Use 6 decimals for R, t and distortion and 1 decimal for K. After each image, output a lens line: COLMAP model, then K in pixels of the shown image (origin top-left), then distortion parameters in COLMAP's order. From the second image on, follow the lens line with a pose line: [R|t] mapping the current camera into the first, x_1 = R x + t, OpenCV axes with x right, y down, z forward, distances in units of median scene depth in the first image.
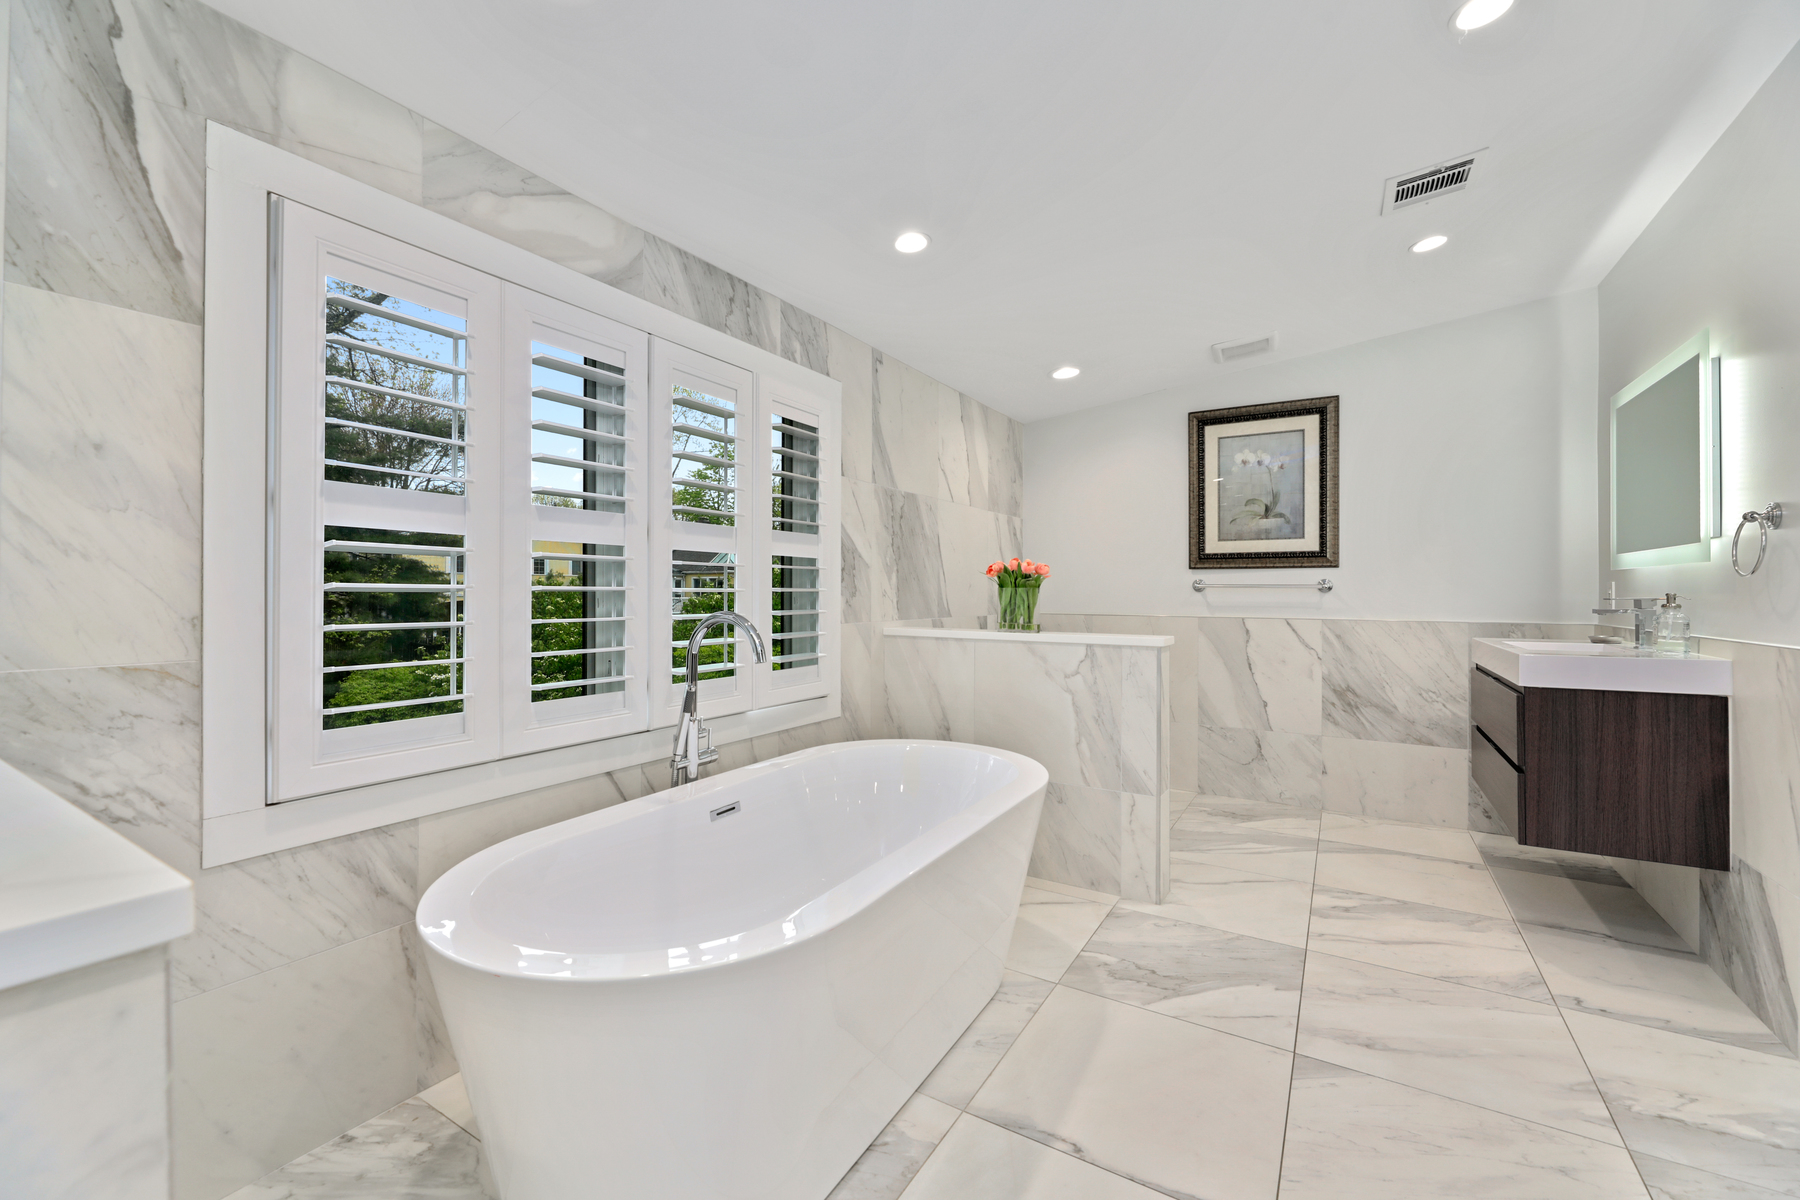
lens RADIAL K [[730.4, 0, 902.8], [0, 730.4, 595.0], [0, 0, 1]] dist [-0.001034, -0.002140]
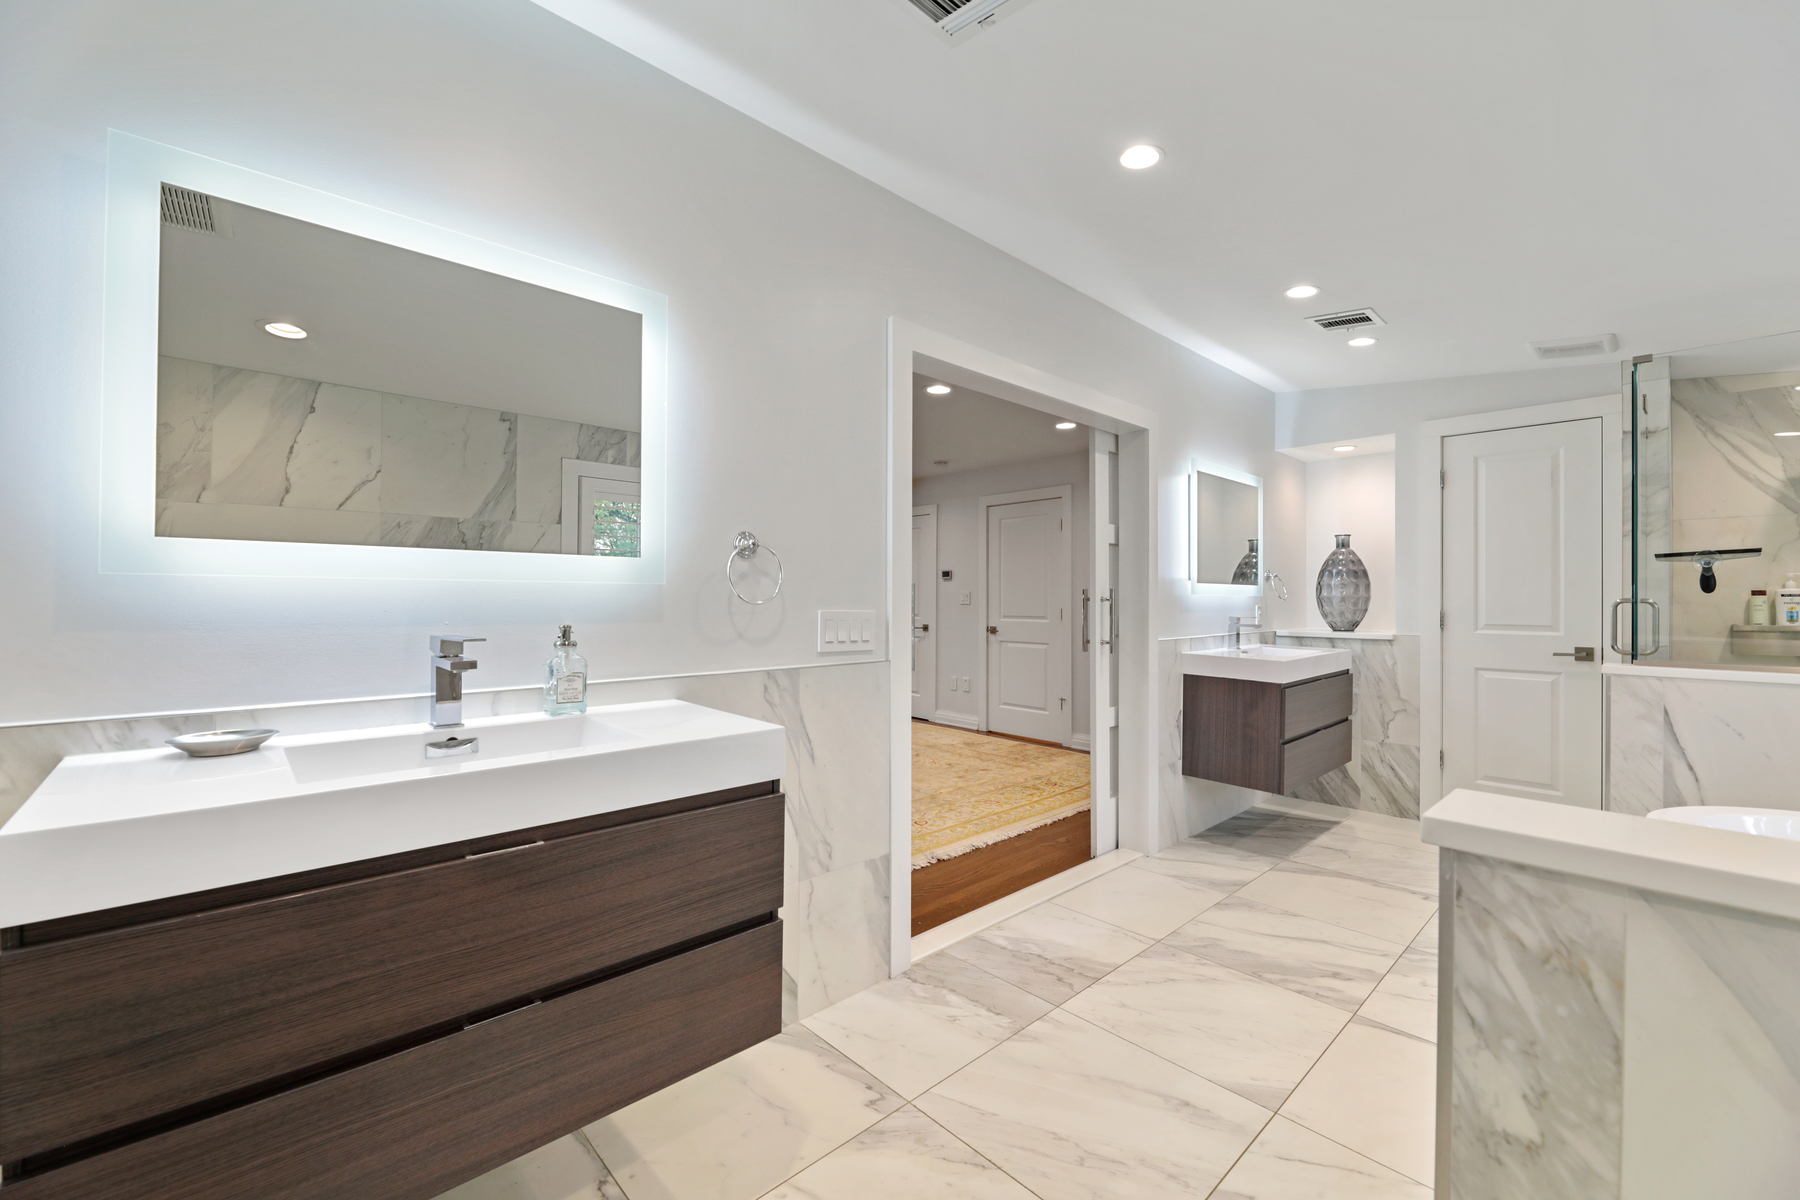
lens RADIAL K [[730.4, 0, 894.6], [0, 730.4, 598.1], [0, 0, 1]] dist [-0.001034, -0.002140]
pose [[-0.962754, -0.008118, 0.270255, 0.756684], [-0.008935, 0.999958, -0.001791, -0.036240], [-0.270230, -0.004139, -0.962787, 2.032993]]
